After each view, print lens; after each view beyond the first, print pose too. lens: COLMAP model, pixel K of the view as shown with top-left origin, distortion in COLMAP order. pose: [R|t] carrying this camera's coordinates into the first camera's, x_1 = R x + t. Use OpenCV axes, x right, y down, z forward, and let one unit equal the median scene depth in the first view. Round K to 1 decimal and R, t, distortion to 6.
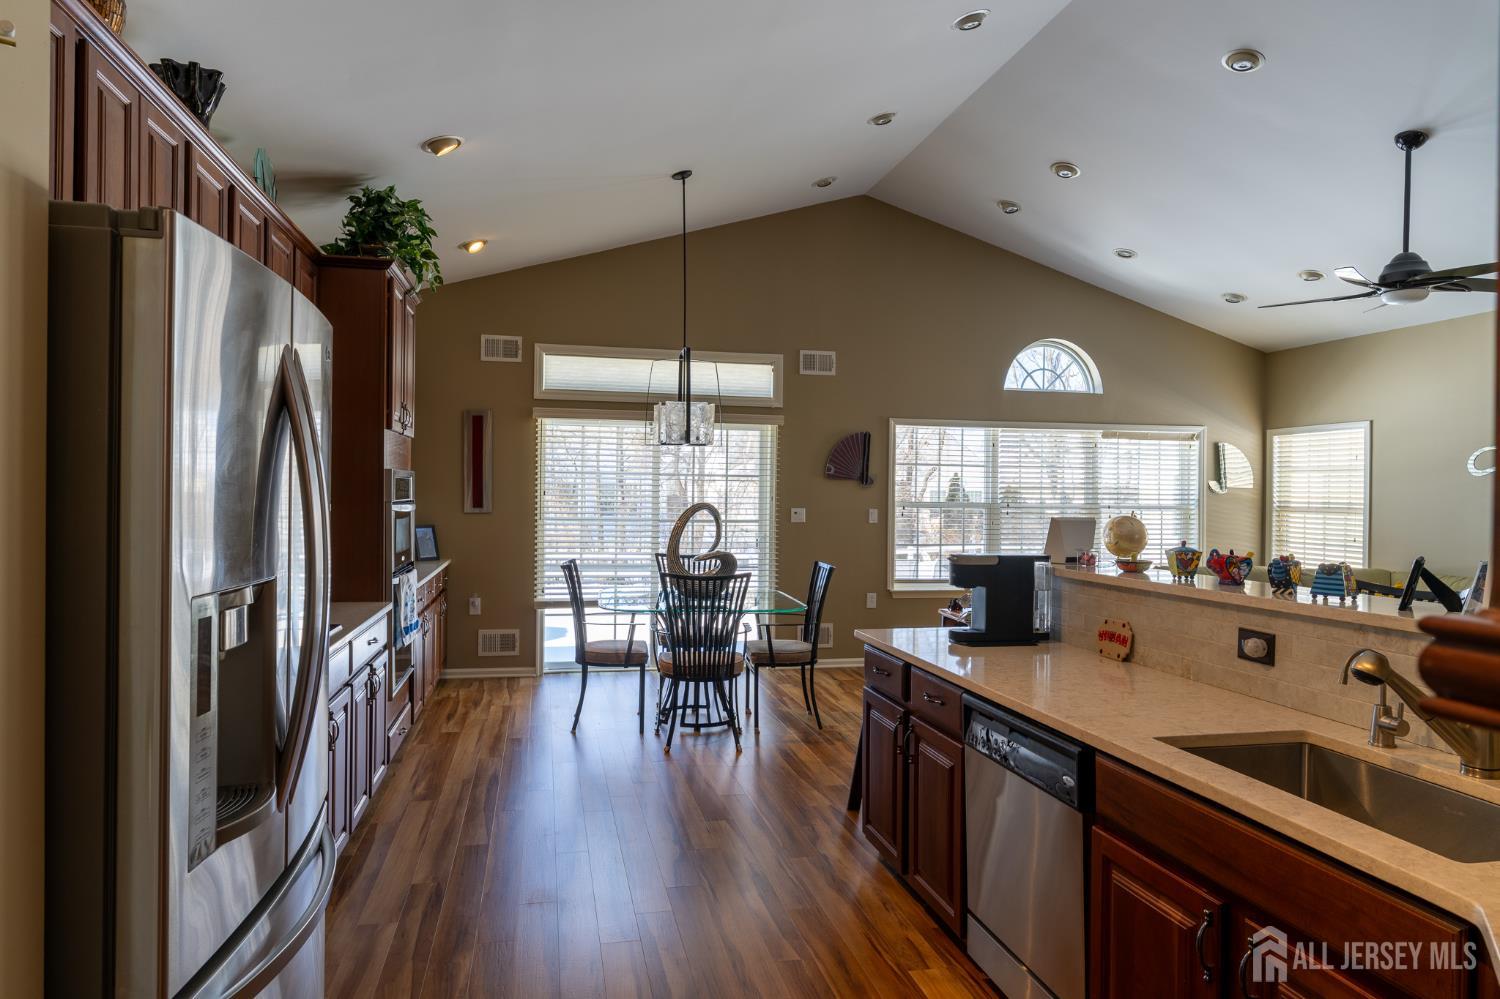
lens RADIAL K [[928.4, 0, 747.9], [0, 928.4, 500.1], [0, 0, 1]] dist [-0.003191, 0.004303]
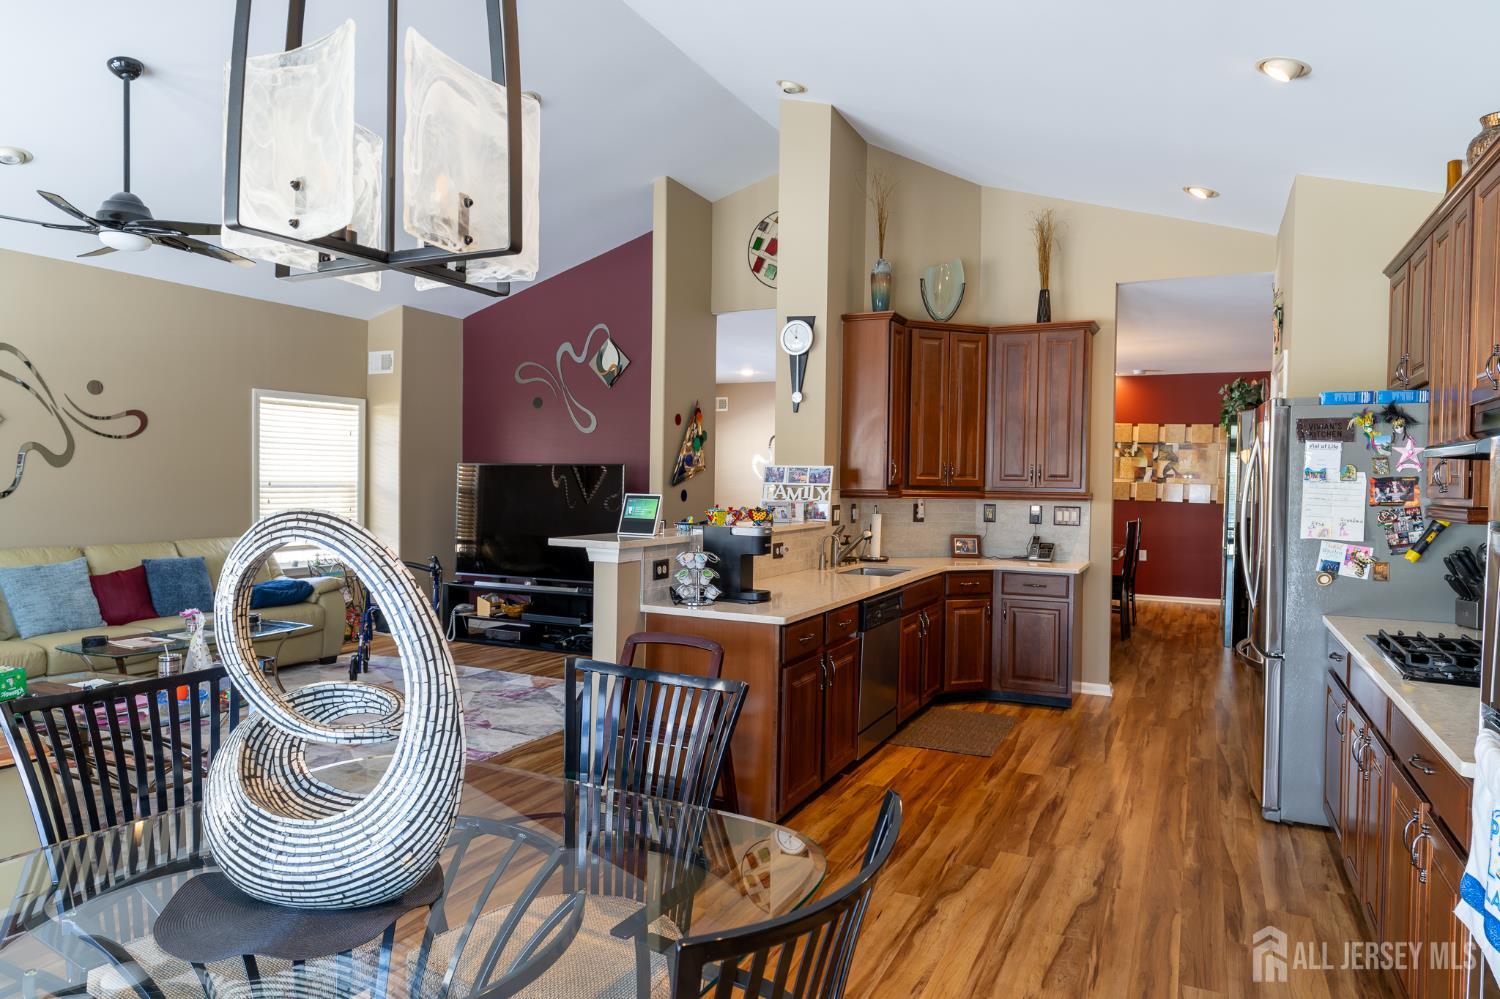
lens RADIAL K [[928.4, 0, 747.9], [0, 928.4, 500.1], [0, 0, 1]] dist [-0.003191, 0.004303]
pose [[-0.784054, -0.039290, 0.619448, -0.236444], [-0.021892, 0.999124, 0.035663, -0.009350], [-0.620307, 0.014401, -0.784227, 0.934275]]
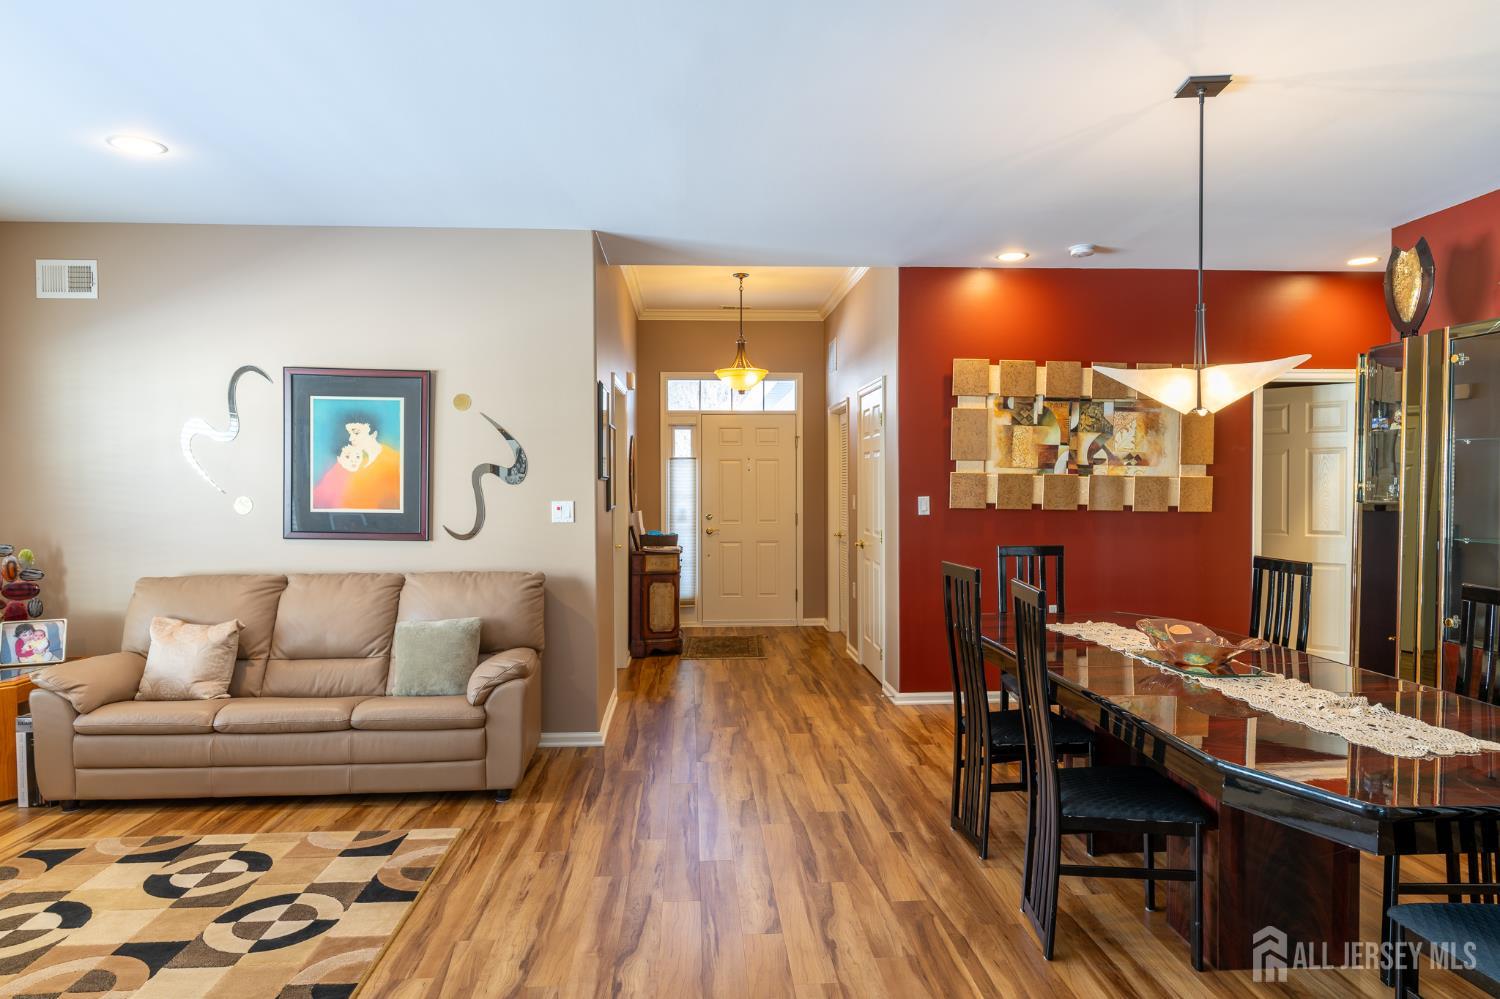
lens RADIAL K [[928.4, 0, 747.9], [0, 928.4, 500.1], [0, 0, 1]] dist [-0.003191, 0.004303]
pose [[-0.988173, -0.012850, 0.152802, 0.377760], [-0.008795, 0.999592, 0.027183, 0.005088], [-0.153089, 0.025517, -0.987883, 0.100347]]
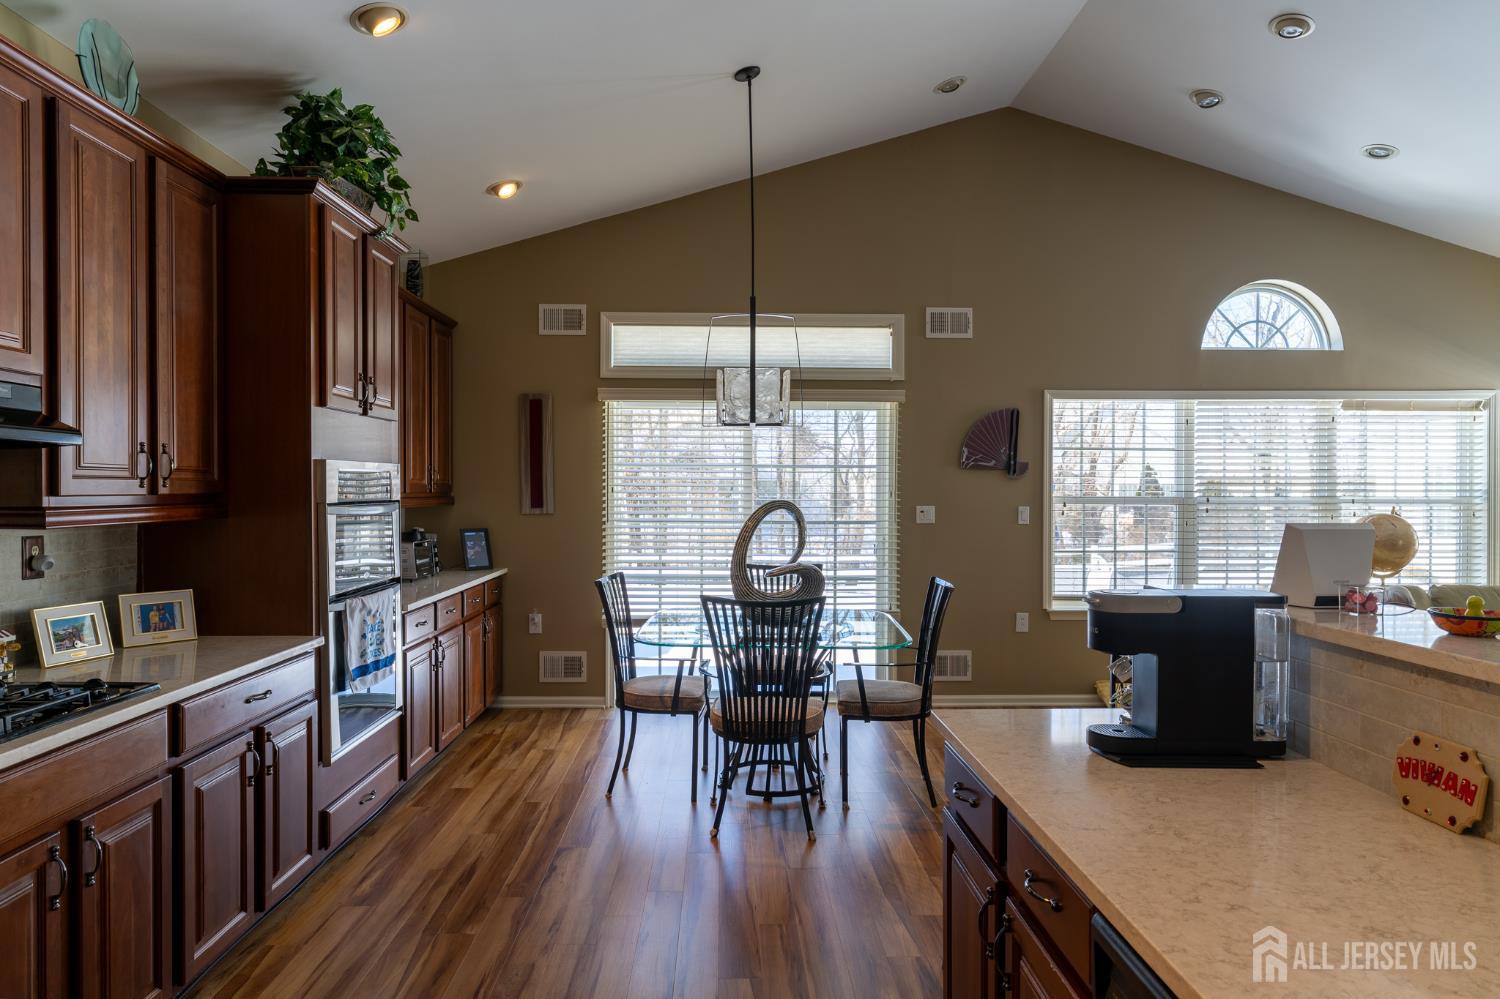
lens RADIAL K [[928.4, 0, 747.9], [0, 928.4, 500.1], [0, 0, 1]] dist [-0.003191, 0.004303]
pose [[0.982024, -0.007377, -0.188610, 0.058936], [0.008072, 0.999963, 0.002918, 0.000213], [0.188582, -0.004388, 0.982048, 0.200807]]
